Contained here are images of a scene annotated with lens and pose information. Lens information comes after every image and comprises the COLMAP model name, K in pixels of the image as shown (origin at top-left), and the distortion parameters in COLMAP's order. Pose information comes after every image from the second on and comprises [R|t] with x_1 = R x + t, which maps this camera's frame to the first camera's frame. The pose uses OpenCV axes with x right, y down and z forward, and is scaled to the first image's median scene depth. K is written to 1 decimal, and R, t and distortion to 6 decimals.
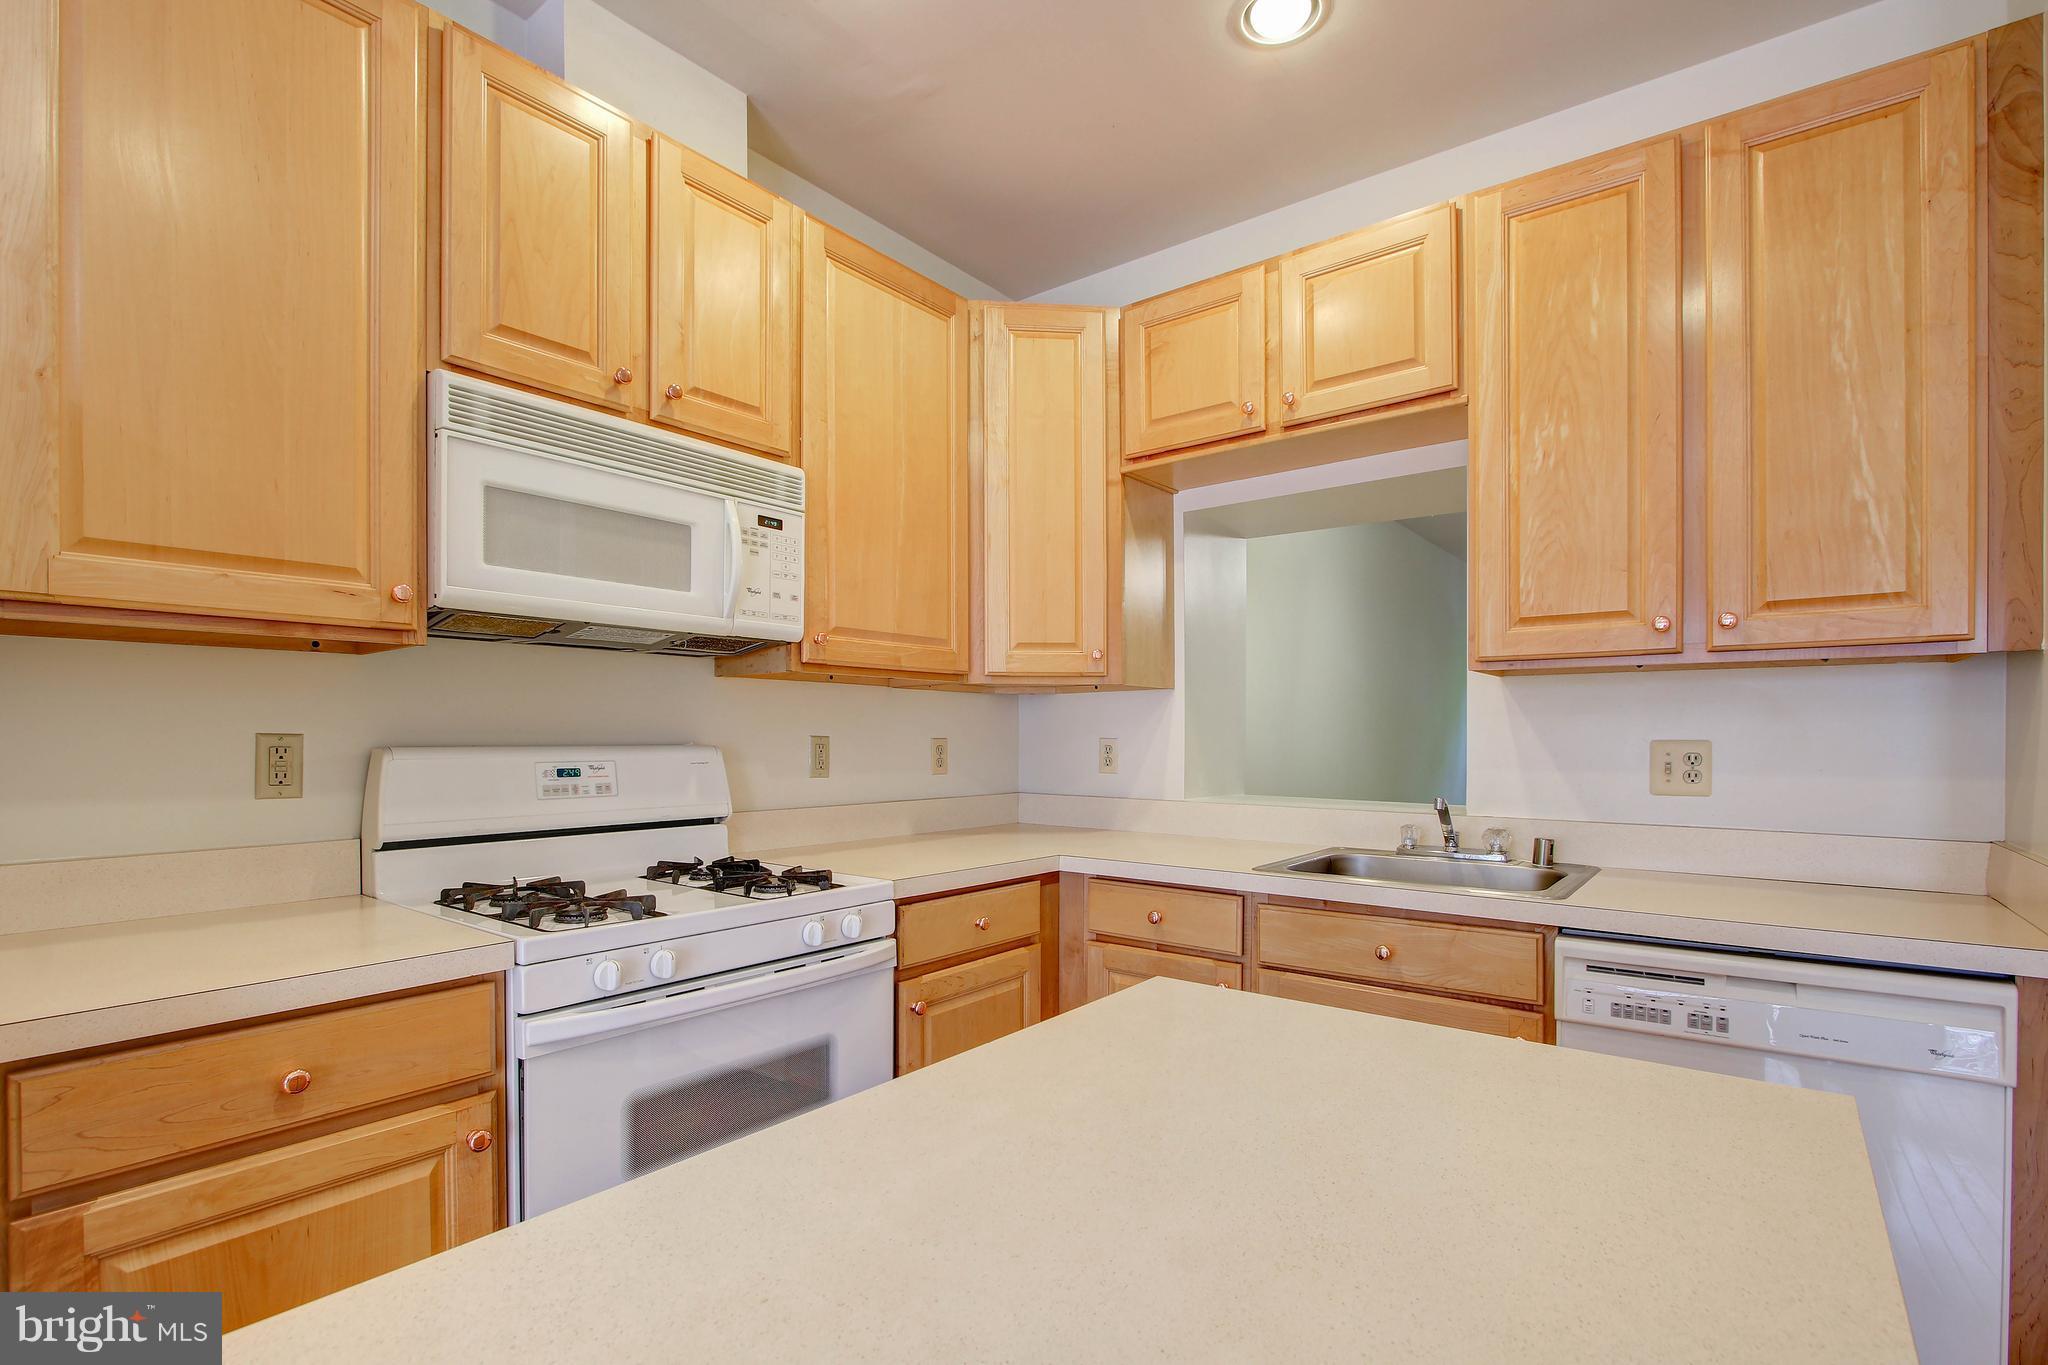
lens RADIAL K [[965.2, 0, 1022.5], [0, 965.2, 746.5], [0, 0, 1]] dist [-0.002058, -0.000105]
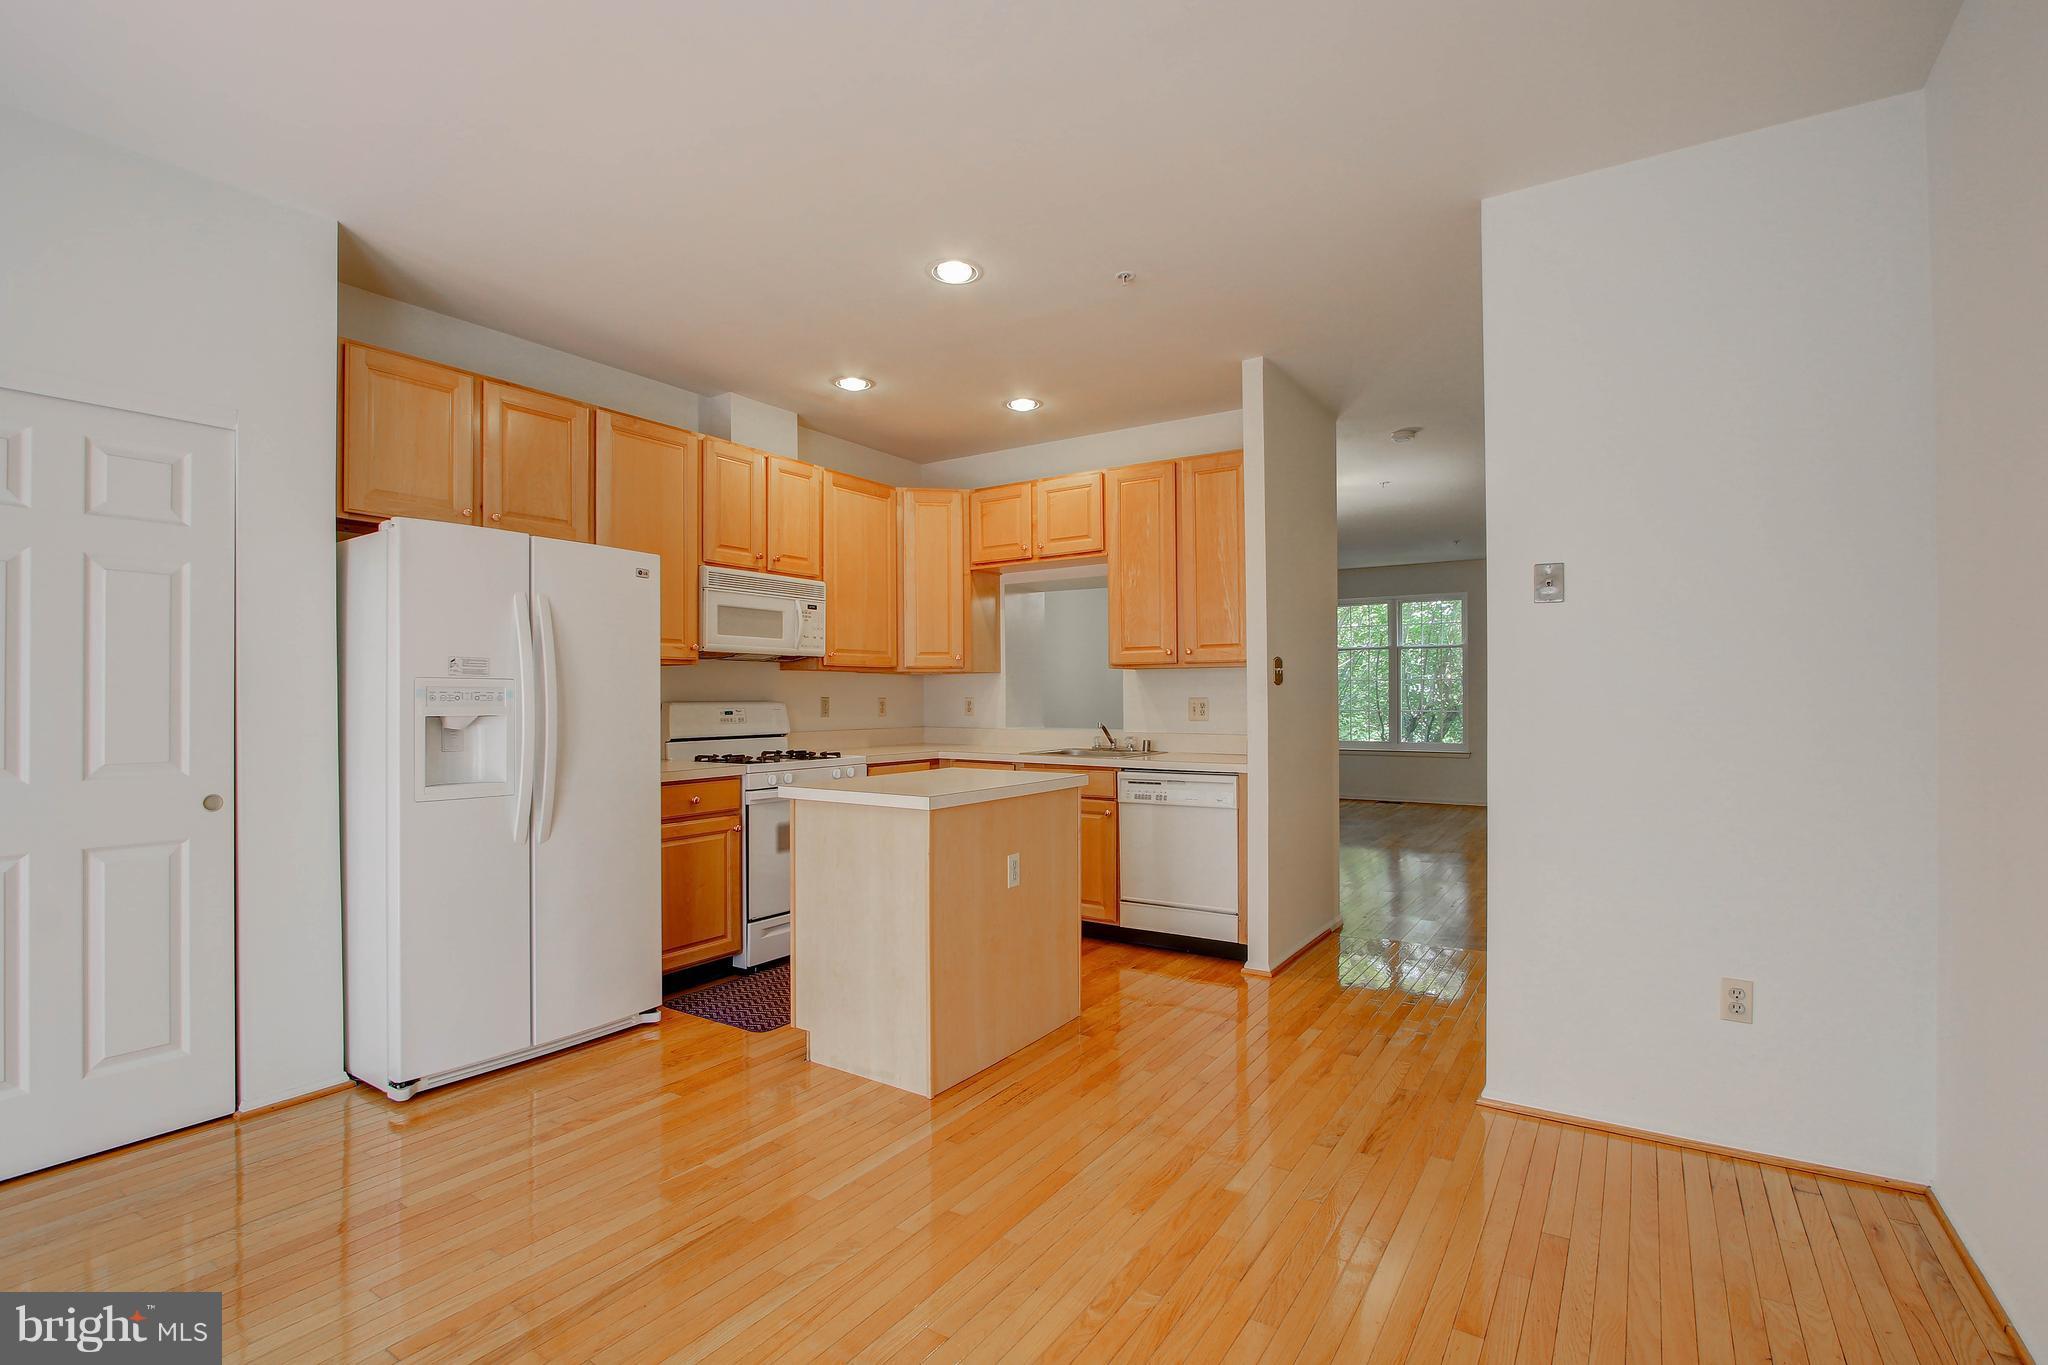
lens RADIAL K [[950.2, 0, 1017.7], [0, 950.2, 702.4], [0, 0, 1]] dist [-0.002522, -0.000113]
pose [[0.997568, -0.004219, 0.069567, 0.080222], [0.004489, 0.999983, -0.003716, 0.012948], [-0.069550, 0.004020, 0.997570, -1.385649]]
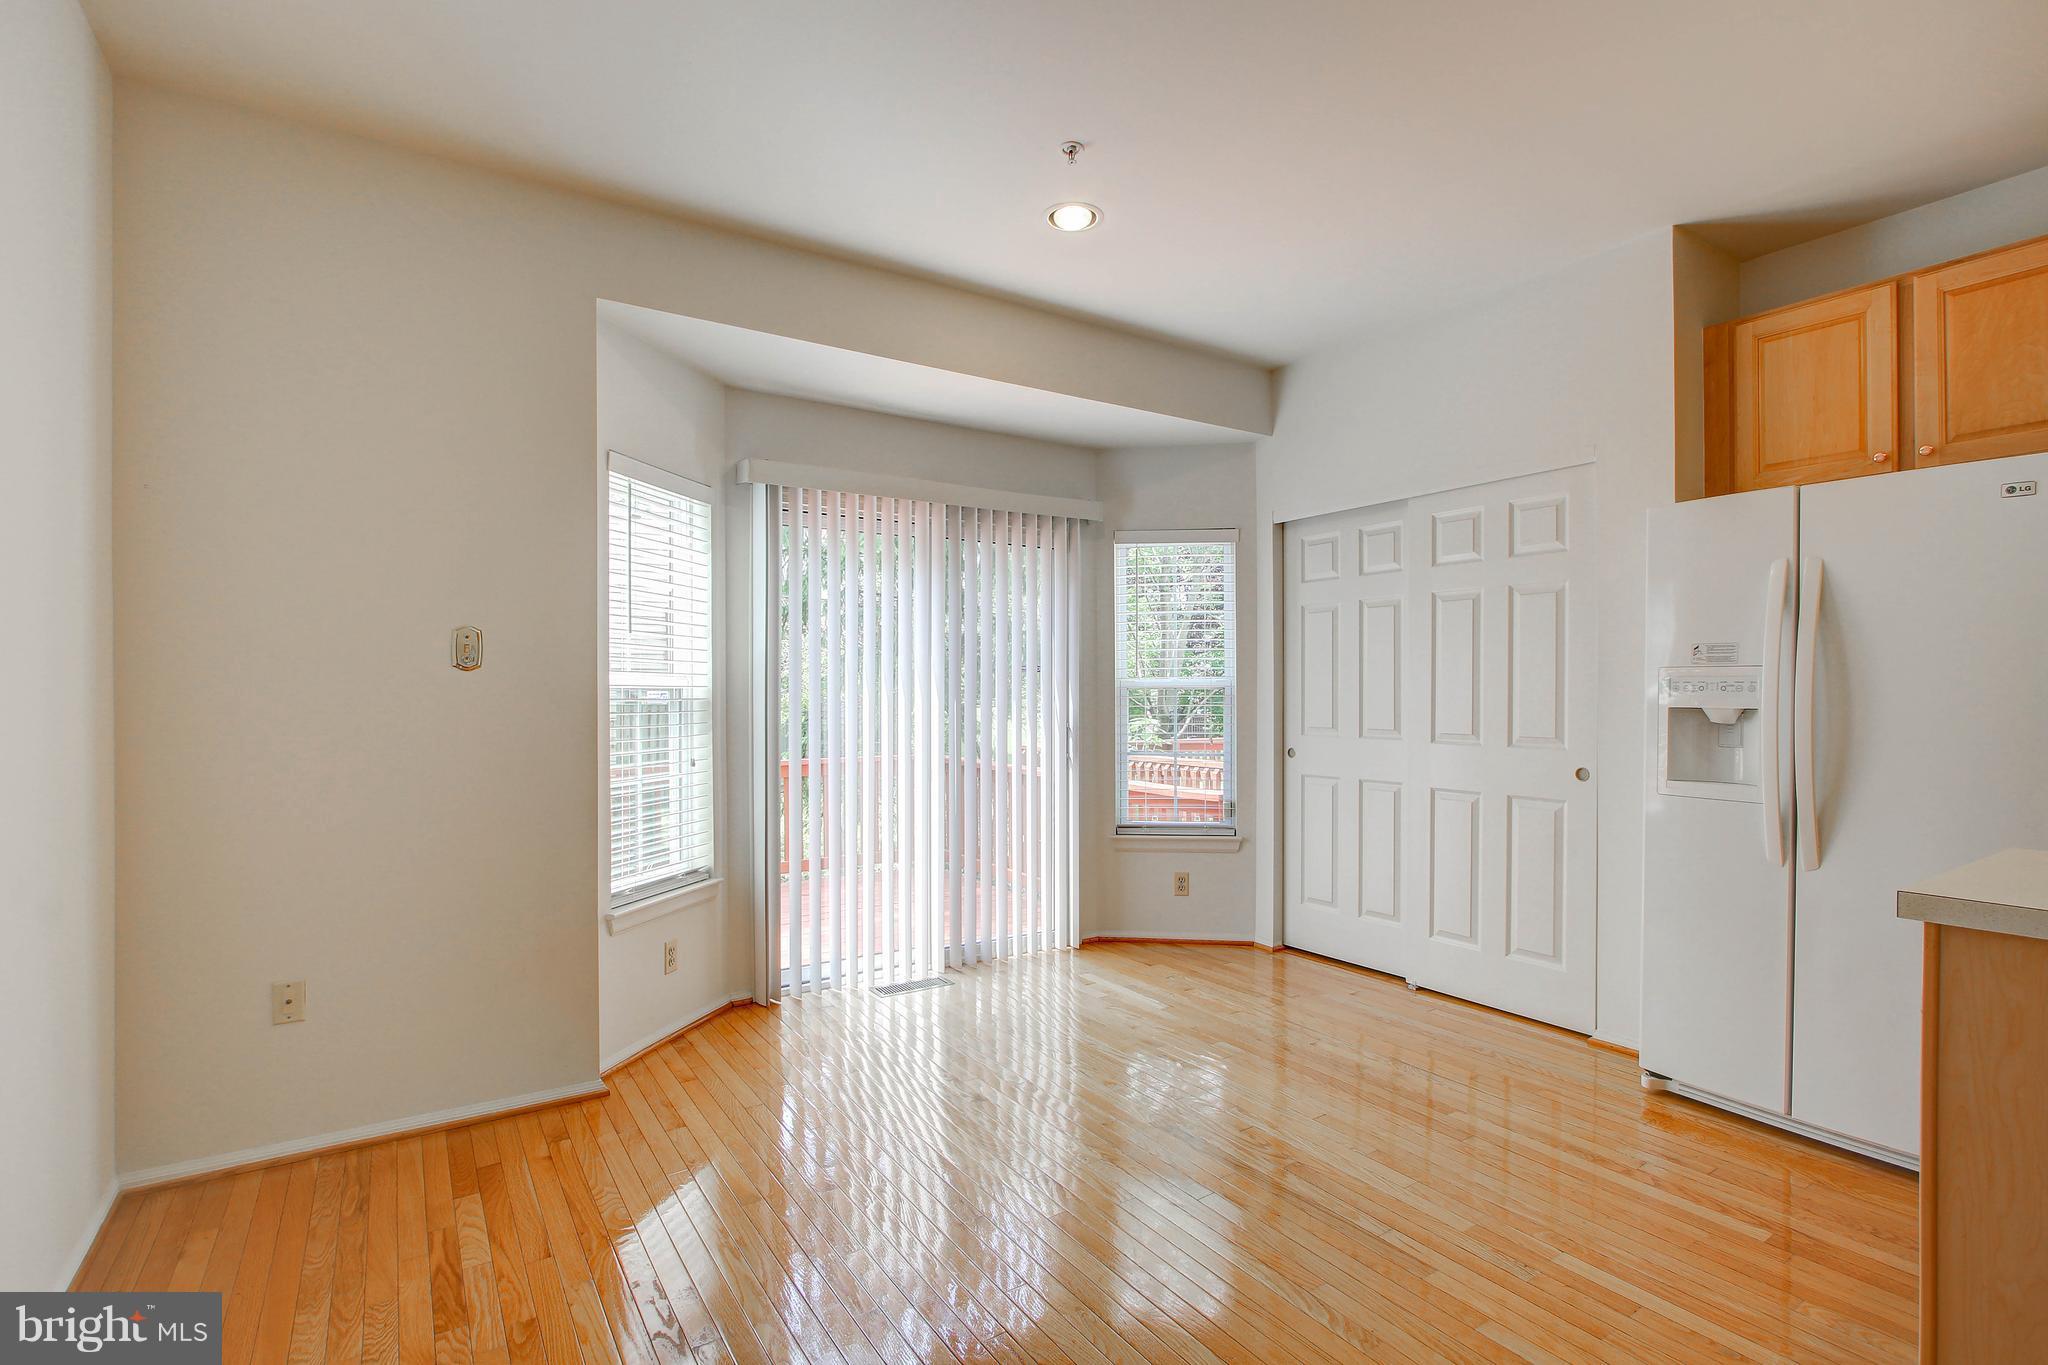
lens RADIAL K [[968.5, 0, 1038.3], [0, 968.5, 686.5], [0, 0, 1]] dist [-0.003052, -0.000541]
pose [[-0.309915, -0.002387, -0.950761, 0.911236], [-0.006501, 0.999979, -0.000391, 0.001251], [0.950742, 0.006060, -0.309924, -0.351154]]
